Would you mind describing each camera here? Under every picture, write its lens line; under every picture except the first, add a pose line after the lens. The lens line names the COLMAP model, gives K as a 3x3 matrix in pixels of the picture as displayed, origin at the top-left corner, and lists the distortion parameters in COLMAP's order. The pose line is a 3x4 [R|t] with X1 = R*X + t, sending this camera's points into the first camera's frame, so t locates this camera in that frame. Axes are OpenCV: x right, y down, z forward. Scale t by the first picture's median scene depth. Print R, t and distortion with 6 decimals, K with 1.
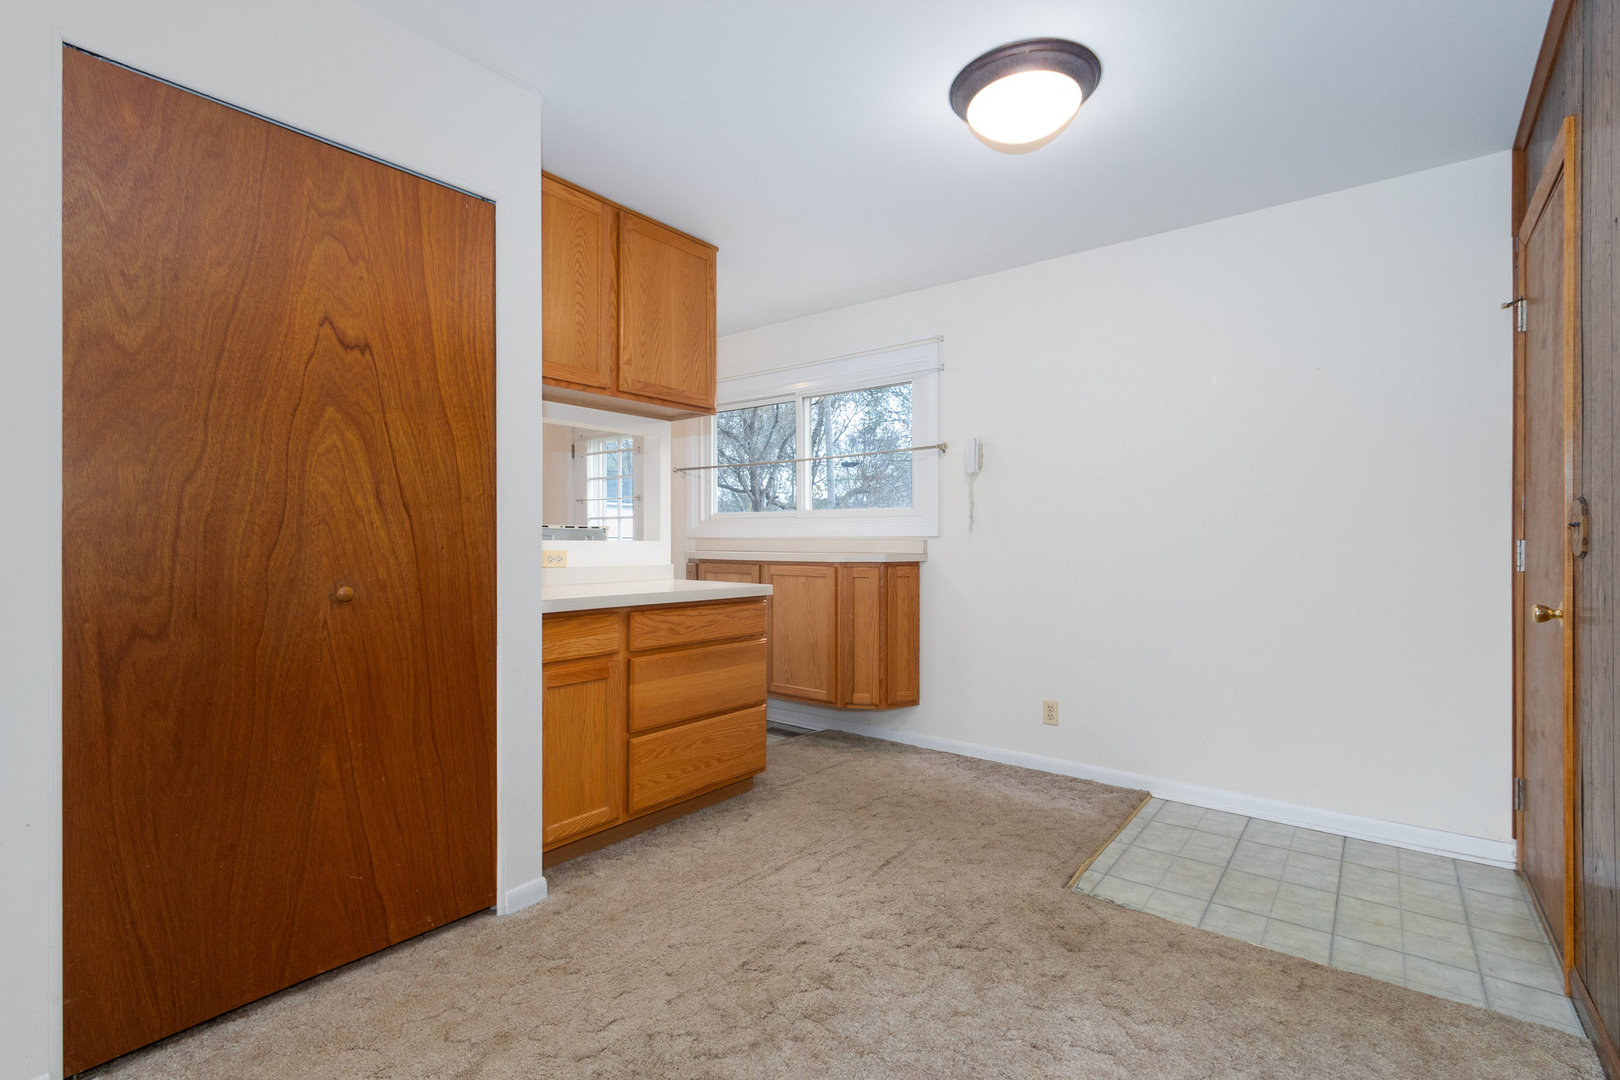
lens RADIAL K [[743.0, 0, 808.3], [0, 743.0, 533.7], [0, 0, 1]] dist [-0.000223, 0.000307]
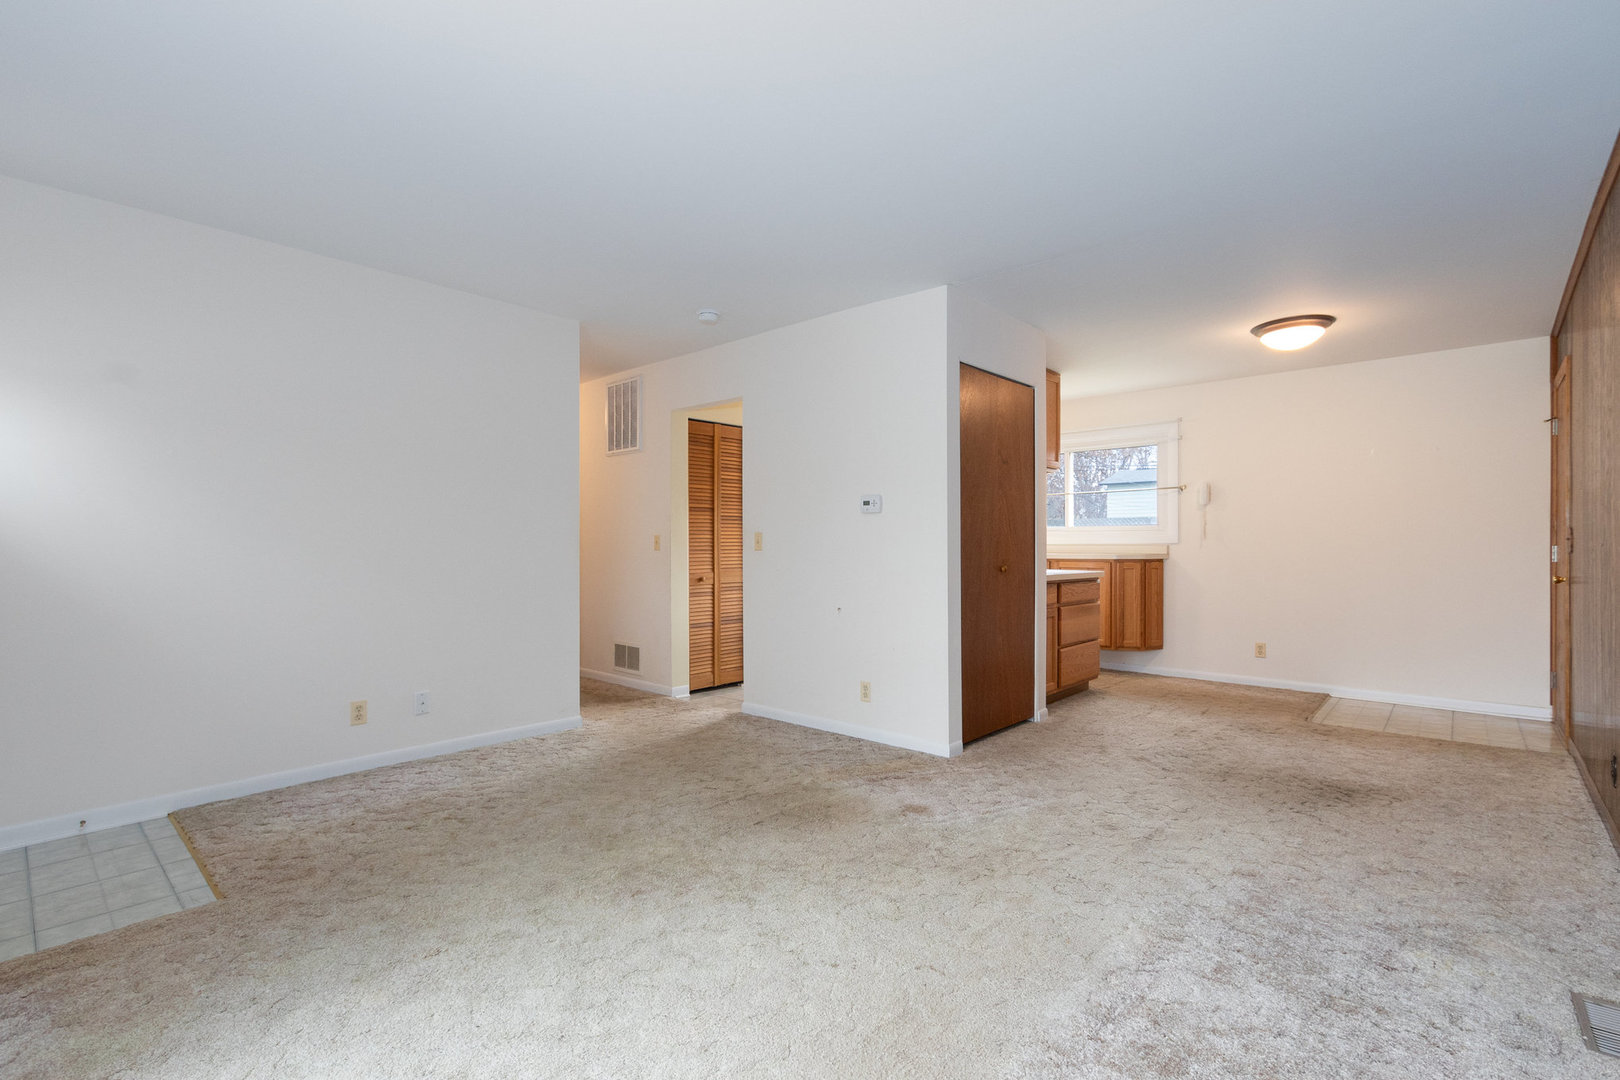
lens RADIAL K [[733.8, 0, 810.0], [0, 733.8, 540.0], [0, 0, 1]] dist [0.001385, -0.000377]
pose [[0.997427, -0.000890, -0.071688, -0.775422], [0.001085, 0.999996, 0.002677, -0.012404], [0.071685, -0.002748, 0.997424, -0.973868]]
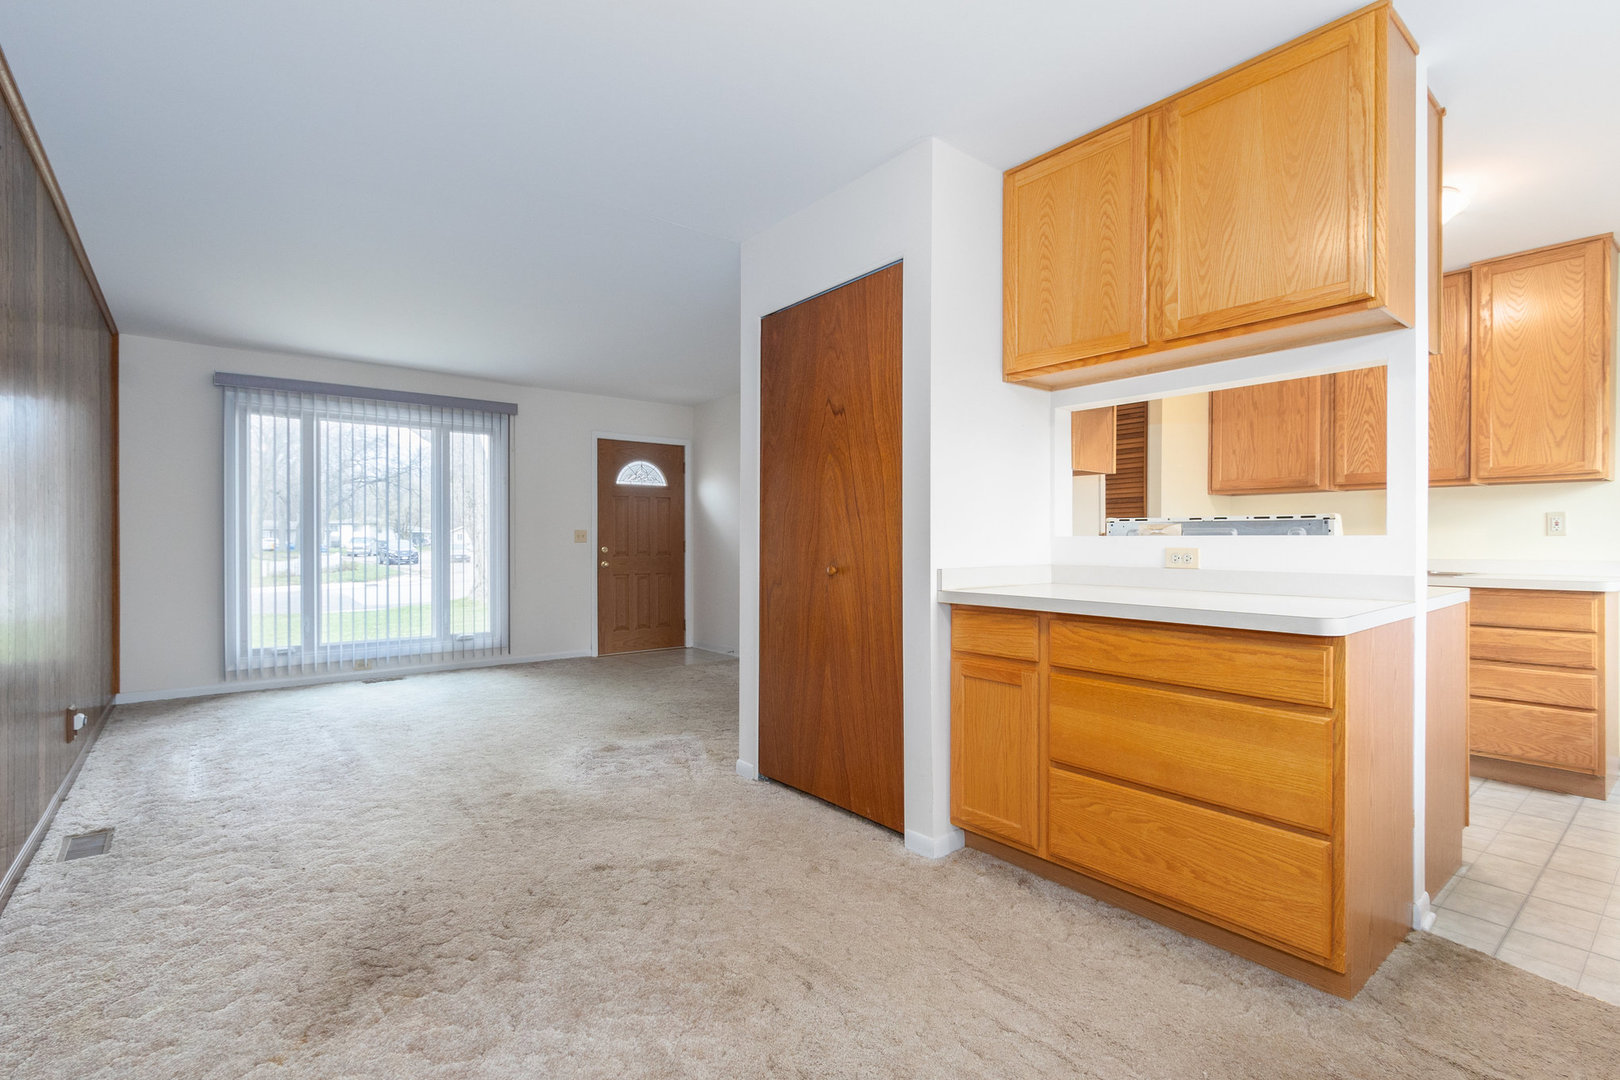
lens RADIAL K [[746.0, 0, 810.0], [0, 746.0, 540.0], [0, 0, 1]] dist [0.000400, 0.001441]
pose [[-0.225990, -0.001729, -0.974128, 0.667886], [0.009023, 0.999952, -0.003868, 0.015653], [0.974088, -0.009664, -0.225963, 0.933701]]
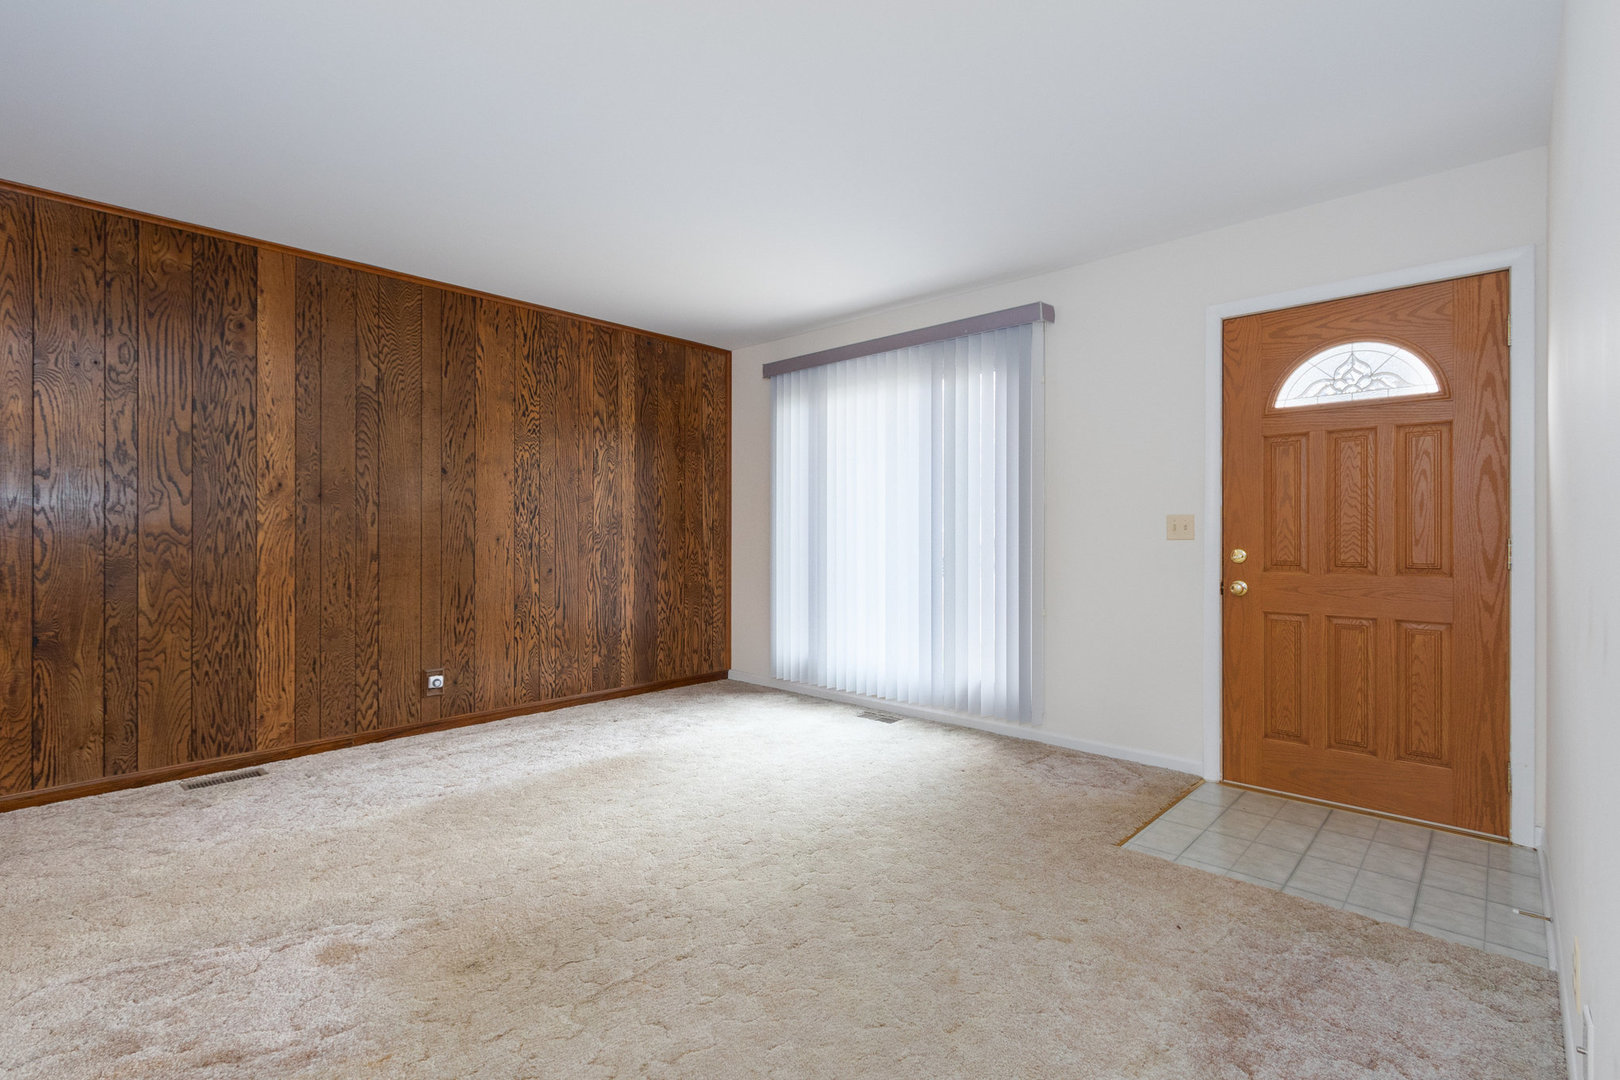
lens RADIAL K [[743.0, 0, 808.3], [0, 743.0, 533.7], [0, 0, 1]] dist [-0.000223, 0.000307]
pose [[-0.996039, -0.003707, 0.088844, -1.215766], [-0.004313, 0.999969, -0.006630, 0.007136], [-0.088816, -0.006987, -0.996024, 0.894795]]
